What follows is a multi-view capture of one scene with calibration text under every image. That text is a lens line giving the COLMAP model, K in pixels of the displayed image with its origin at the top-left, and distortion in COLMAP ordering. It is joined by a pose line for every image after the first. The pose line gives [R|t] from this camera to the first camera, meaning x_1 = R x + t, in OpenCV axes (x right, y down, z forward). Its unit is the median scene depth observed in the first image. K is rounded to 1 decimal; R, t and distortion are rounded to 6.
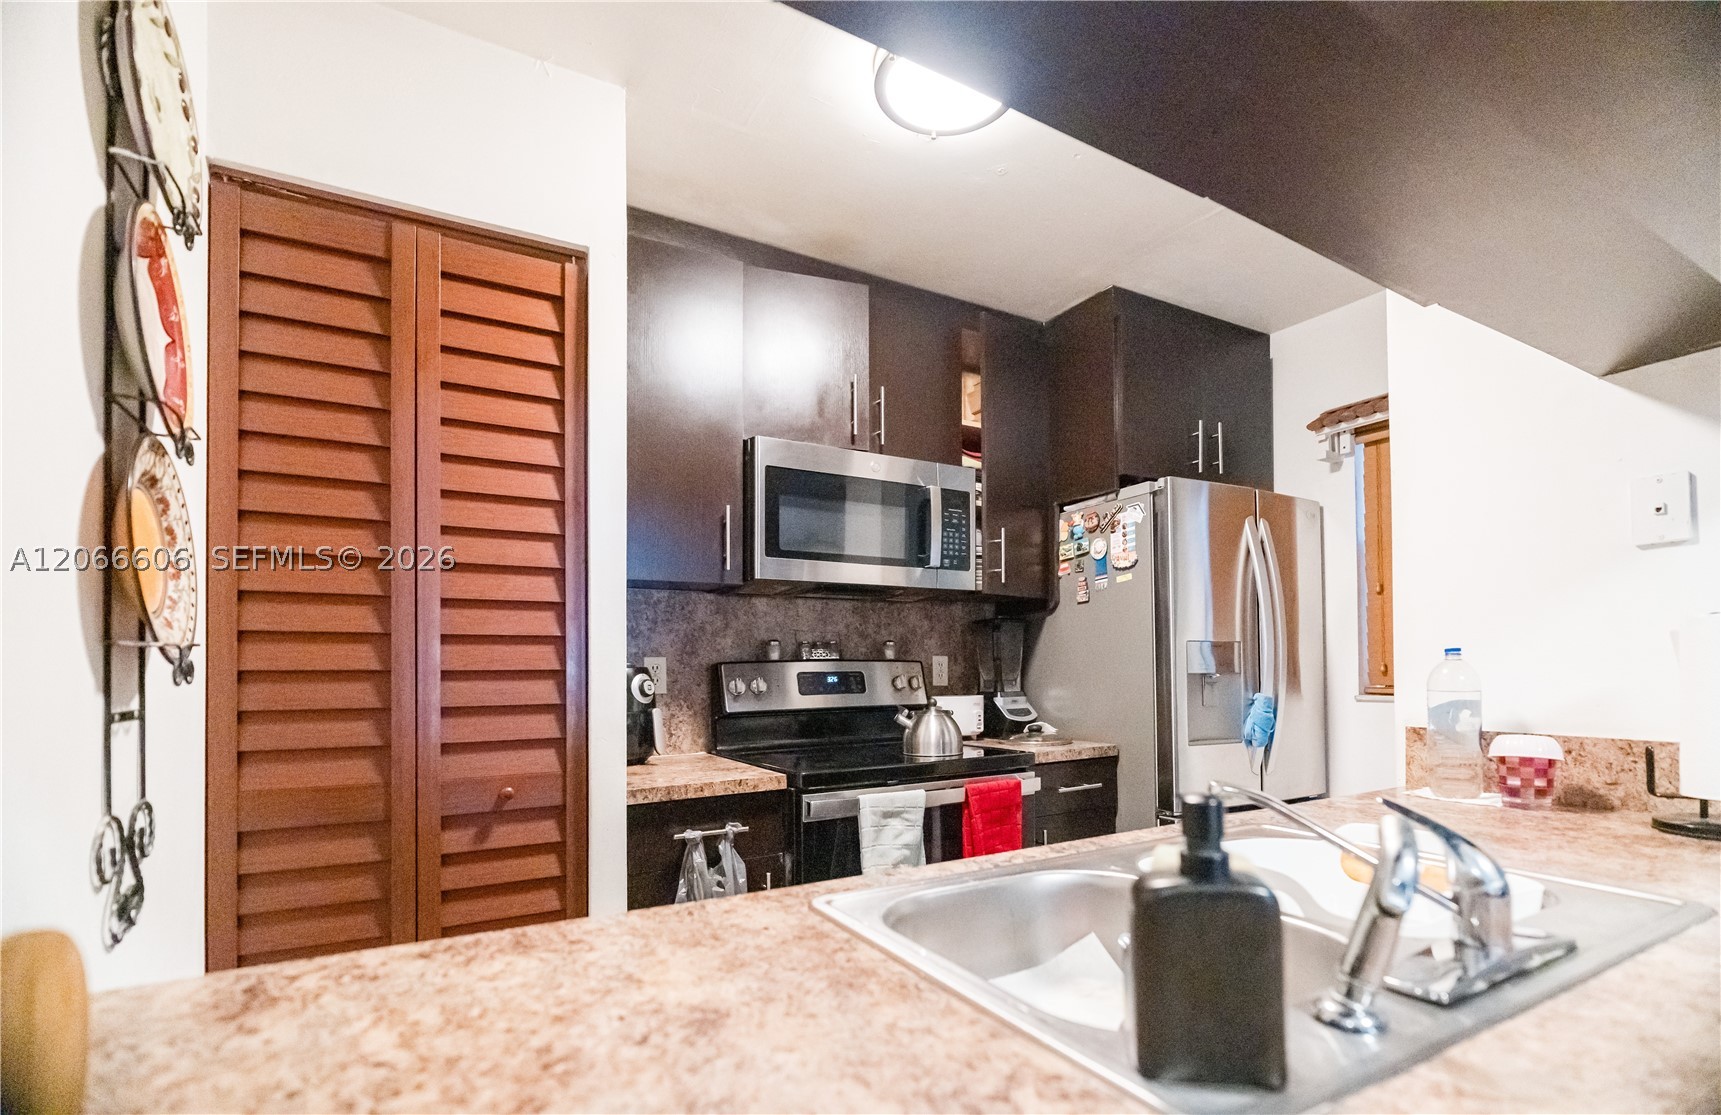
lens RADIAL K [[777.4, 0, 859.6], [0, 777.4, 658.4], [0, 0, 1]] dist [0.000834, -0.000162]
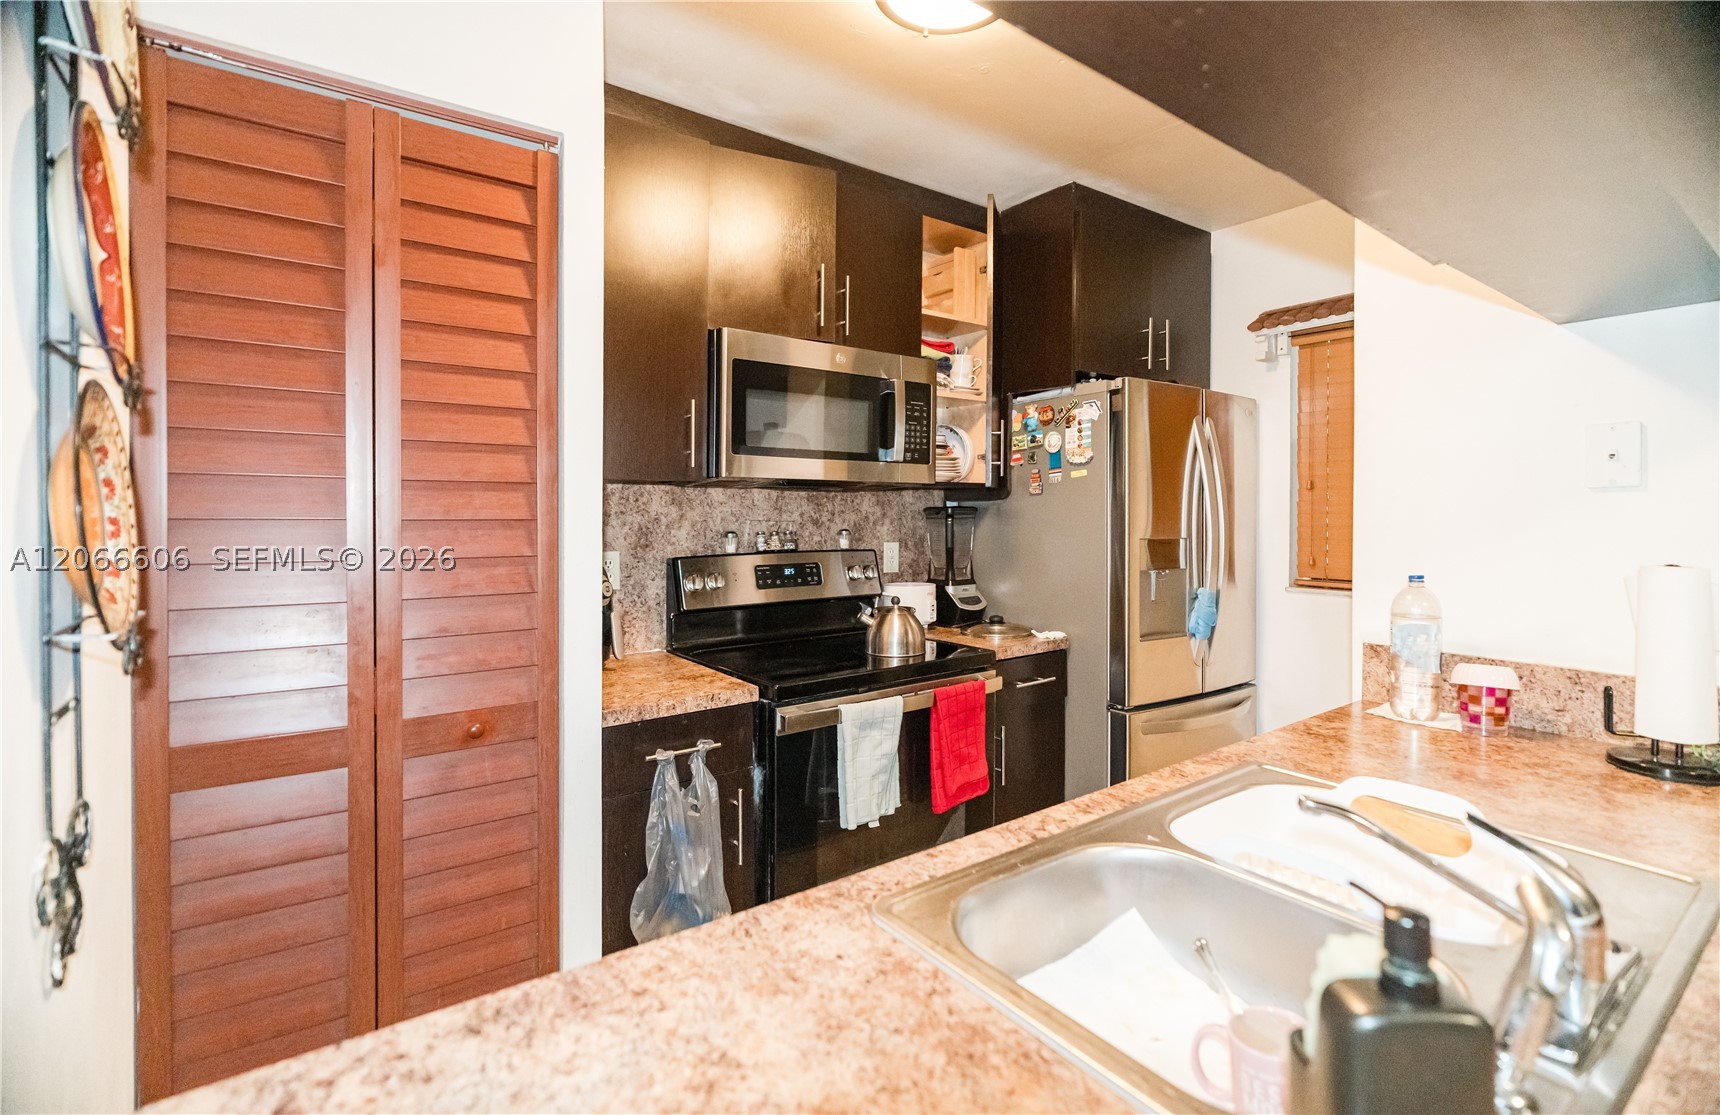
lens RADIAL K [[767.6, 0, 838.6], [0, 767.6, 518.4], [0, 0, 1]] dist [-0.000672, 0.000188]
pose [[0.994834, 0.011514, 0.100856, -0.079102], [-0.013986, 0.999618, 0.023840, -0.070902], [-0.100543, -0.025127, 0.994615, 0.037041]]
